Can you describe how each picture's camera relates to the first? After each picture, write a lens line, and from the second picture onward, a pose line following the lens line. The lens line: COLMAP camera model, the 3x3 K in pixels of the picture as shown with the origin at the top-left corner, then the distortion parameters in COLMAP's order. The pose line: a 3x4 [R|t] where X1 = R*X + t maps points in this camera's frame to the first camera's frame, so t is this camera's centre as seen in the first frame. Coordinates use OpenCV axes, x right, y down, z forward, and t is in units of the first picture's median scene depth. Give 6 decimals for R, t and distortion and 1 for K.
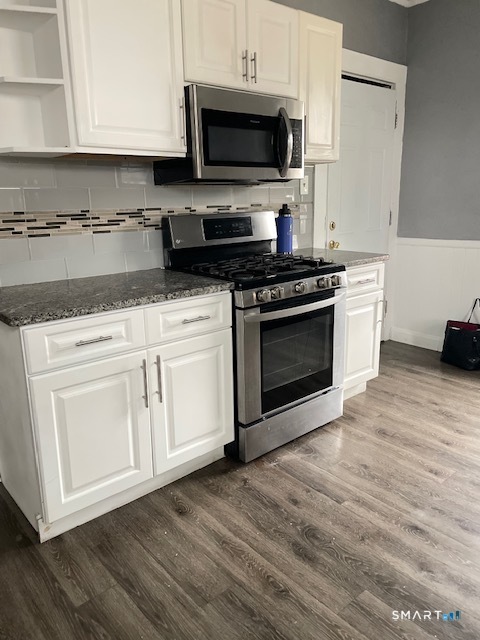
lens RADIAL K [[484.2, 0, 237.1], [0, 484.2, 321.5], [0, 0, 1]] dist [0.074091, -0.105788]
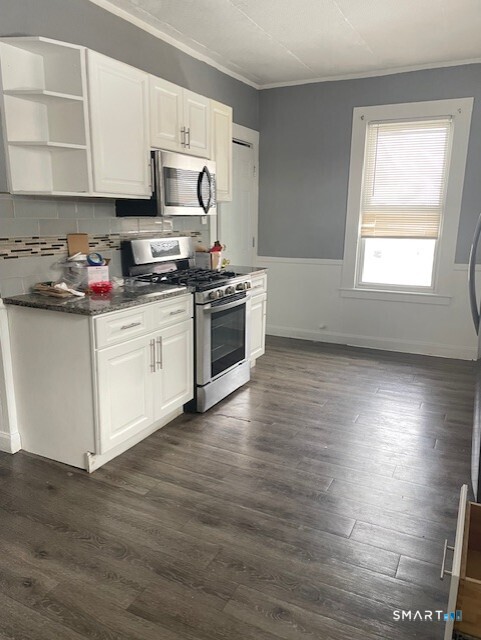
lens RADIAL K [[488.2, 0, 237.5], [0, 488.2, 329.6], [0, 0, 1]] dist [0.073492, -0.114401]
pose [[0.924035, -0.055767, 0.378220, -0.421075], [0.062344, 0.998041, -0.005154, 0.059883], [-0.377192, 0.028342, 0.925701, -0.387608]]
